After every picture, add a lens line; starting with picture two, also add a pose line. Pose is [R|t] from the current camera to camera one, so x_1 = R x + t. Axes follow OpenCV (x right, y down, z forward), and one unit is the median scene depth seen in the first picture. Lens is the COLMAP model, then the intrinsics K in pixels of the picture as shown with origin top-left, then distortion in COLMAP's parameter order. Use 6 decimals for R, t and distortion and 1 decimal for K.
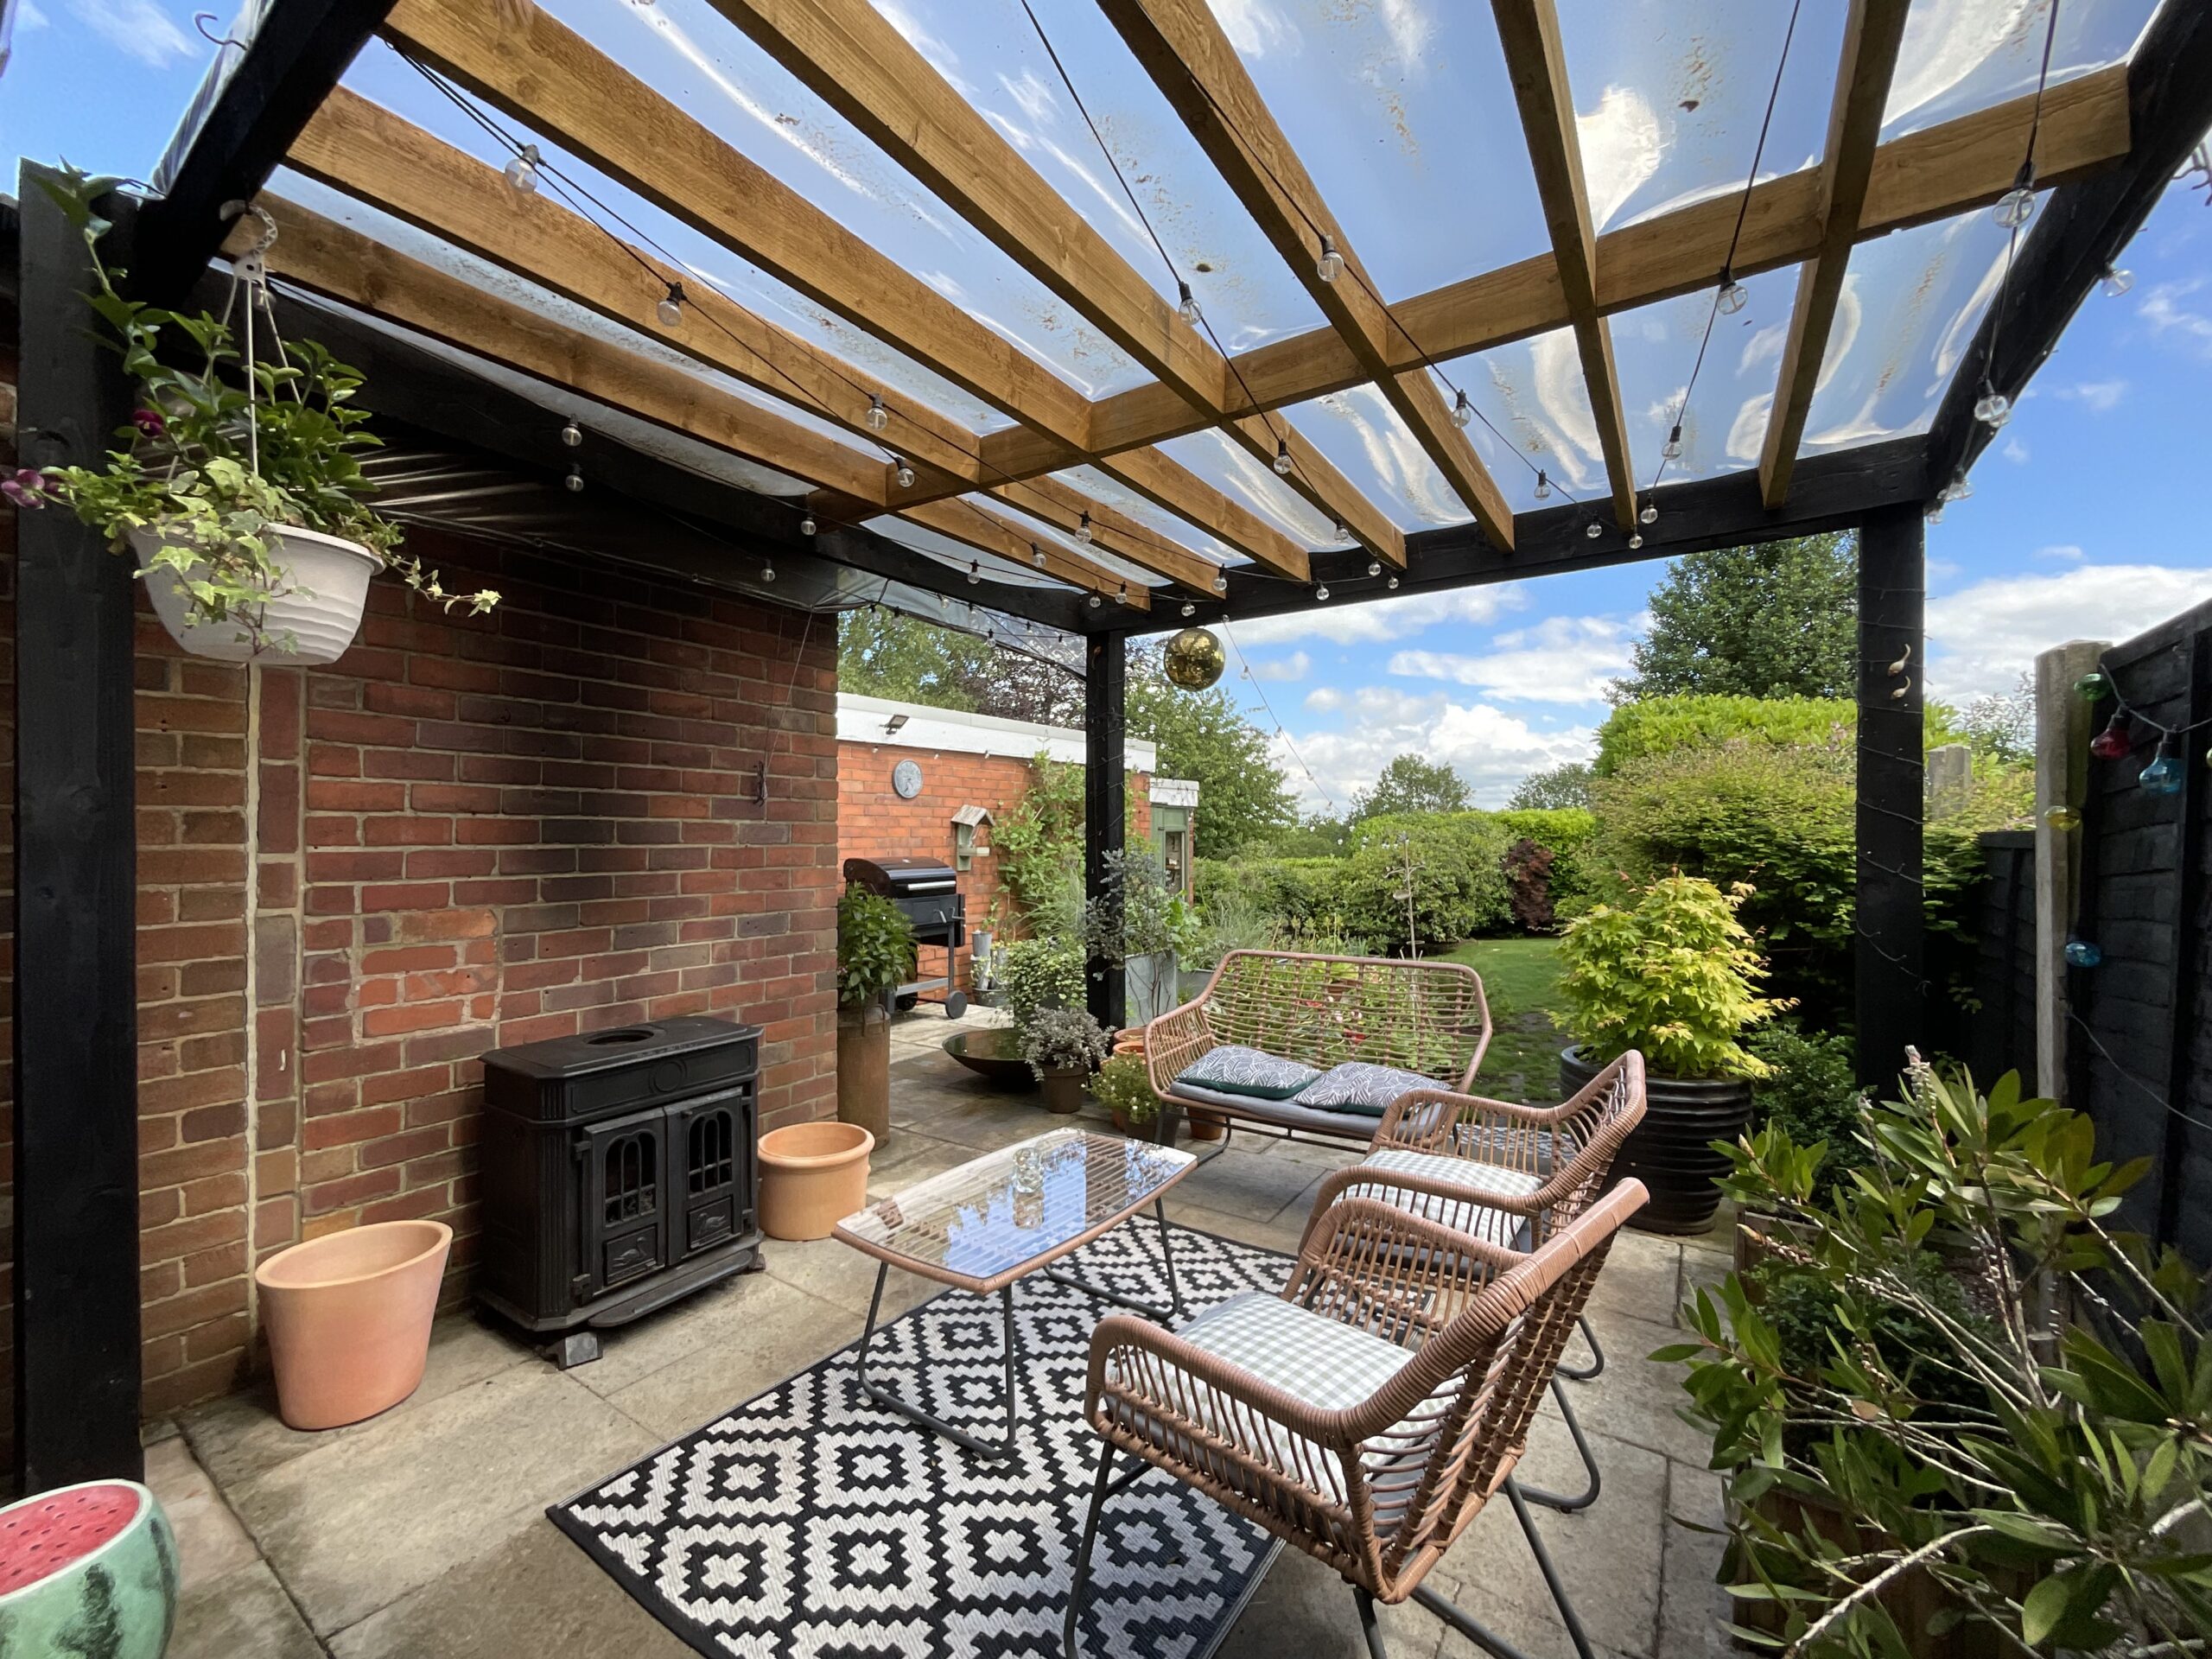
lens RADIAL K [[898.6, 0, 1106.0], [0, 898.6, 829.5], [0, 0, 1]] dist [0.015815, 0.000231]
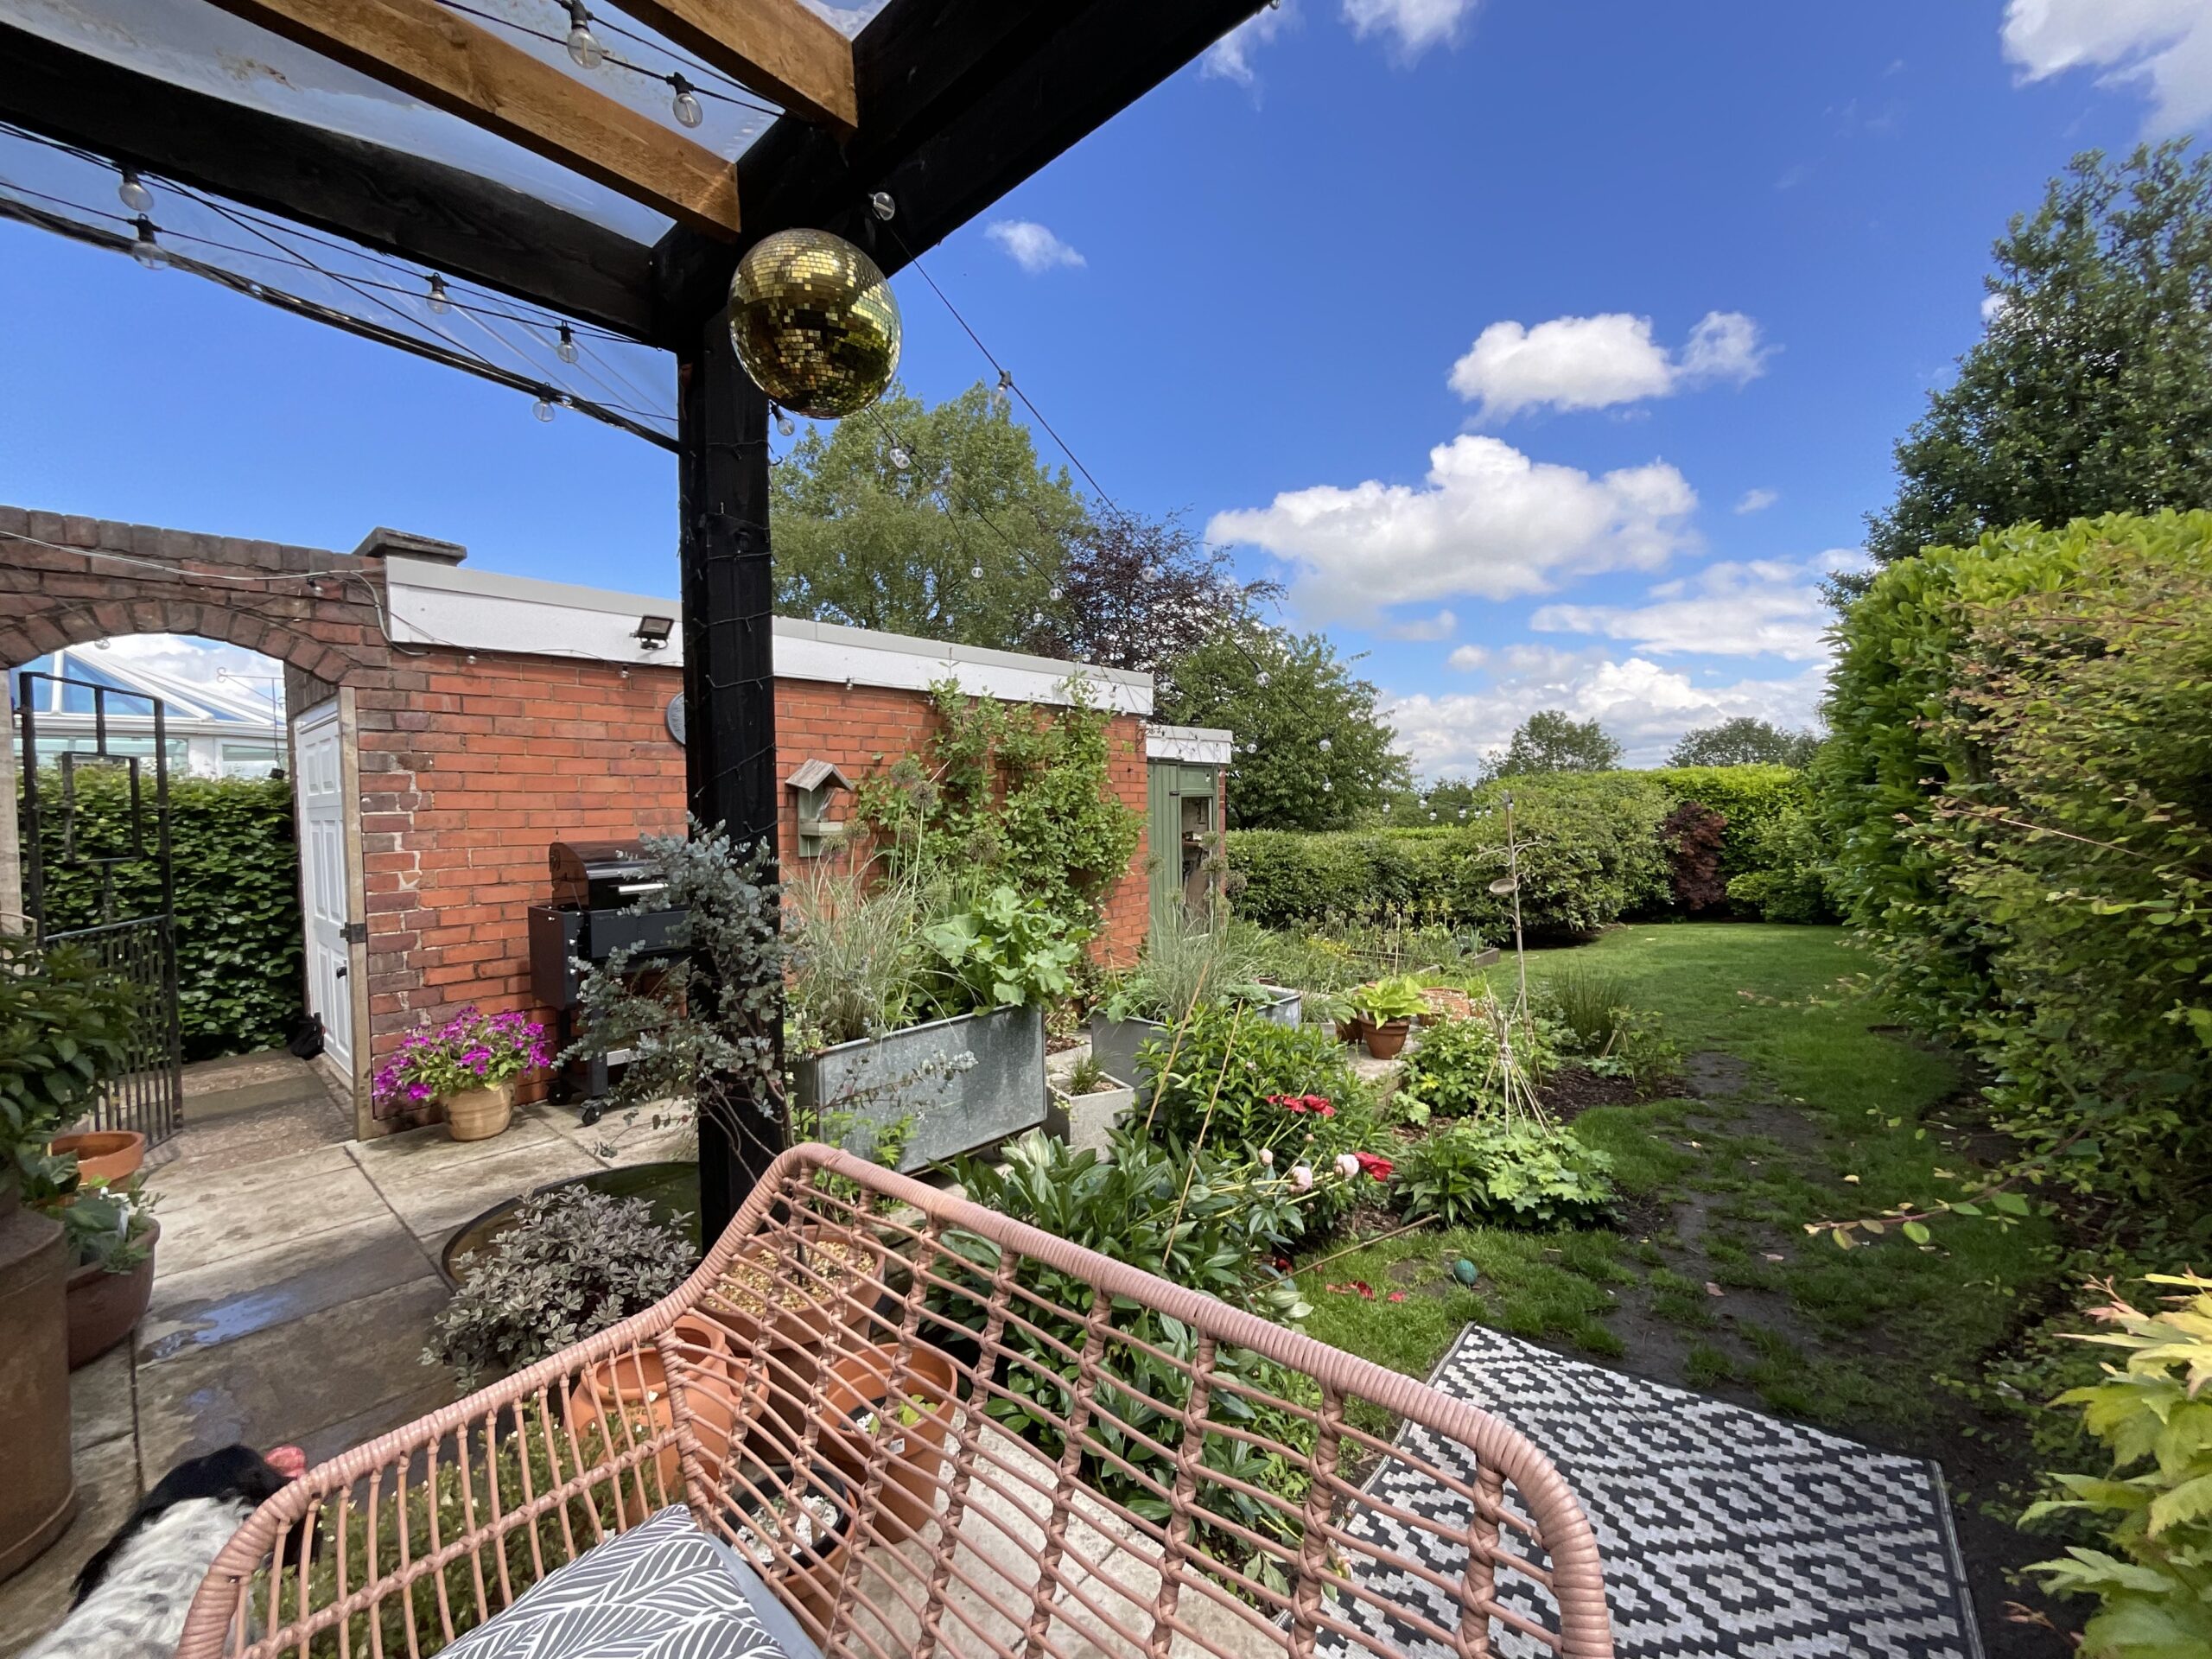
lens RADIAL K [[910.7, 0, 1106.0], [0, 910.7, 829.5], [0, 0, 1]] dist [-0.003333, 0.008511]
pose [[0.991453, -0.008866, -0.130163, 0.056303], [0.013112, 0.999408, 0.031801, 0.002359], [0.129804, -0.033235, 0.990982, 0.132383]]
